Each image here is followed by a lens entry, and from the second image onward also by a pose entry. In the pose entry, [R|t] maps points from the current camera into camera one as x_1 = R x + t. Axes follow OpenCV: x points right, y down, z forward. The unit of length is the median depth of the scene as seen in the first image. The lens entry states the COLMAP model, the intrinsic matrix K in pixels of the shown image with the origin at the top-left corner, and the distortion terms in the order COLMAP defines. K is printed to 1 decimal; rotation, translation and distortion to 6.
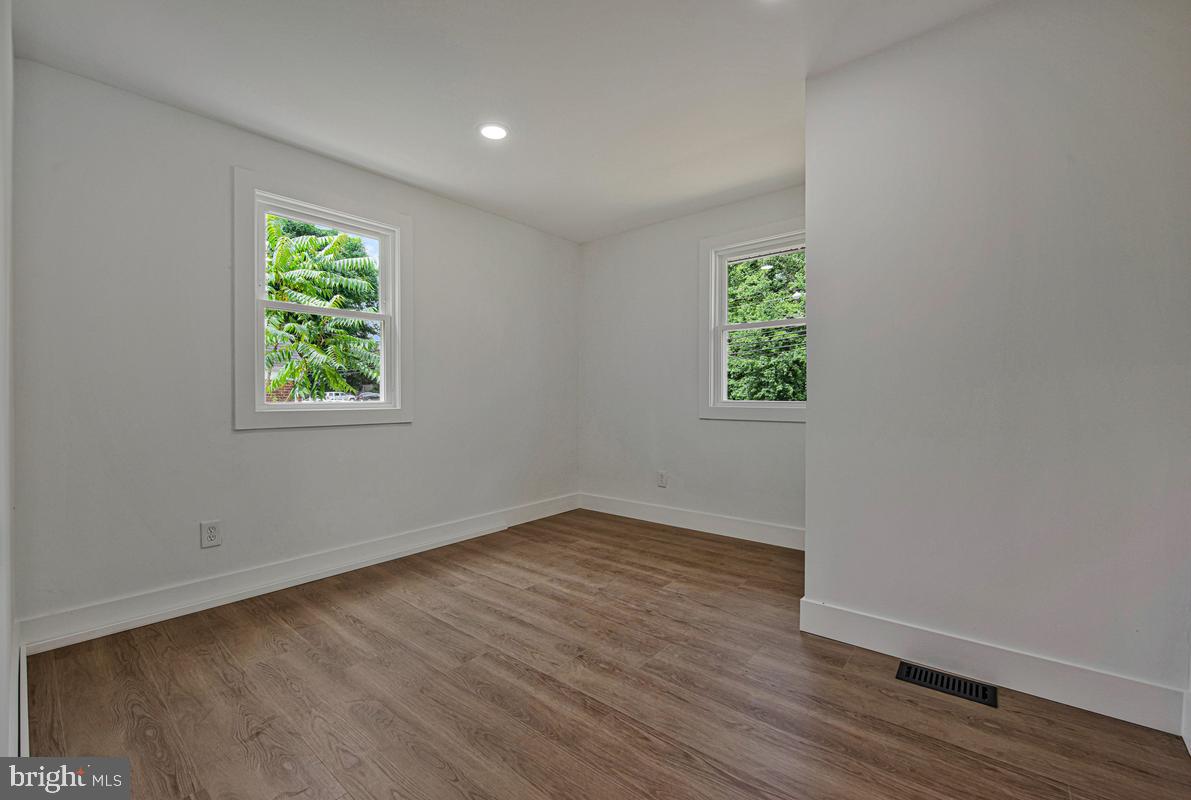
lens RADIAL K [[488.5, 0, 599.3], [0, 488.5, 400.2], [0, 0, 1]] dist [-0.012807, -0.001874]
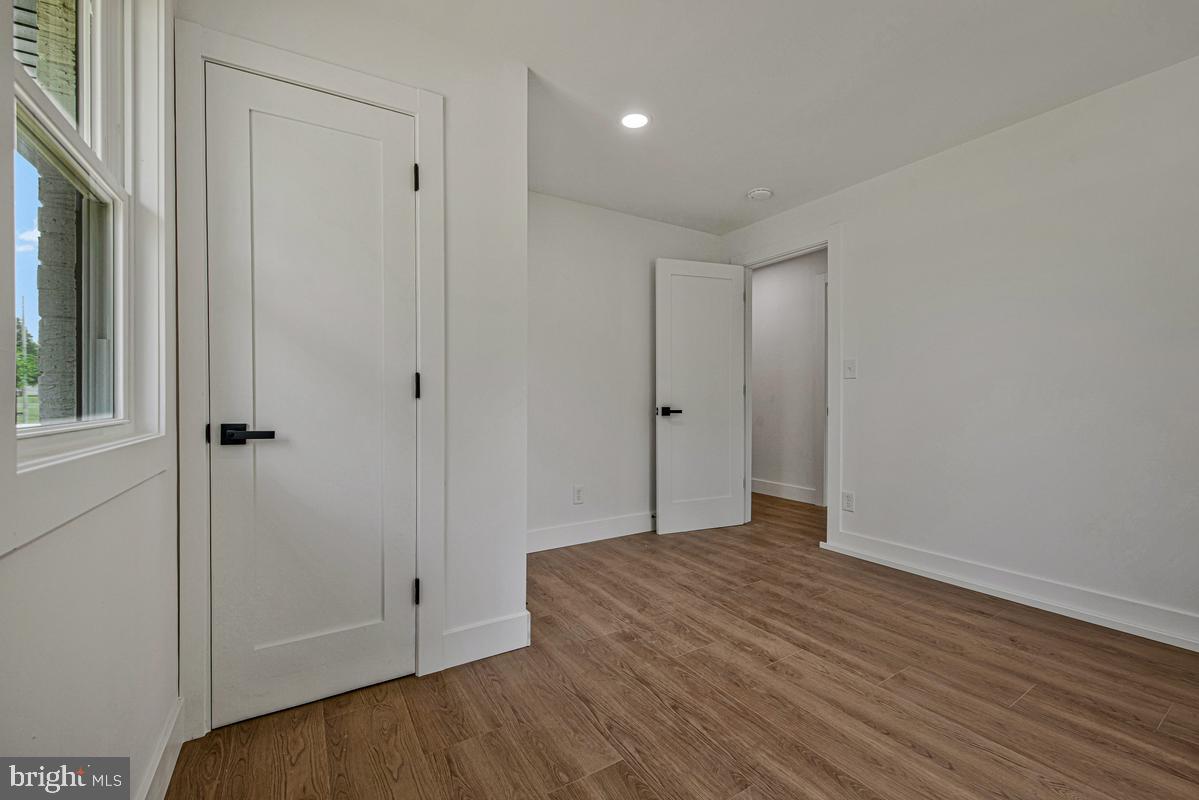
lens RADIAL K [[491.7, 0, 600.2], [0, 491.7, 397.7], [0, 0, 1]] dist [-0.012807, -0.001874]
pose [[-0.948820, 0.007128, 0.315736, -0.025125], [0.008397, 0.999961, 0.002660, -0.011903], [-0.315705, 0.005175, -0.948843, 2.060645]]
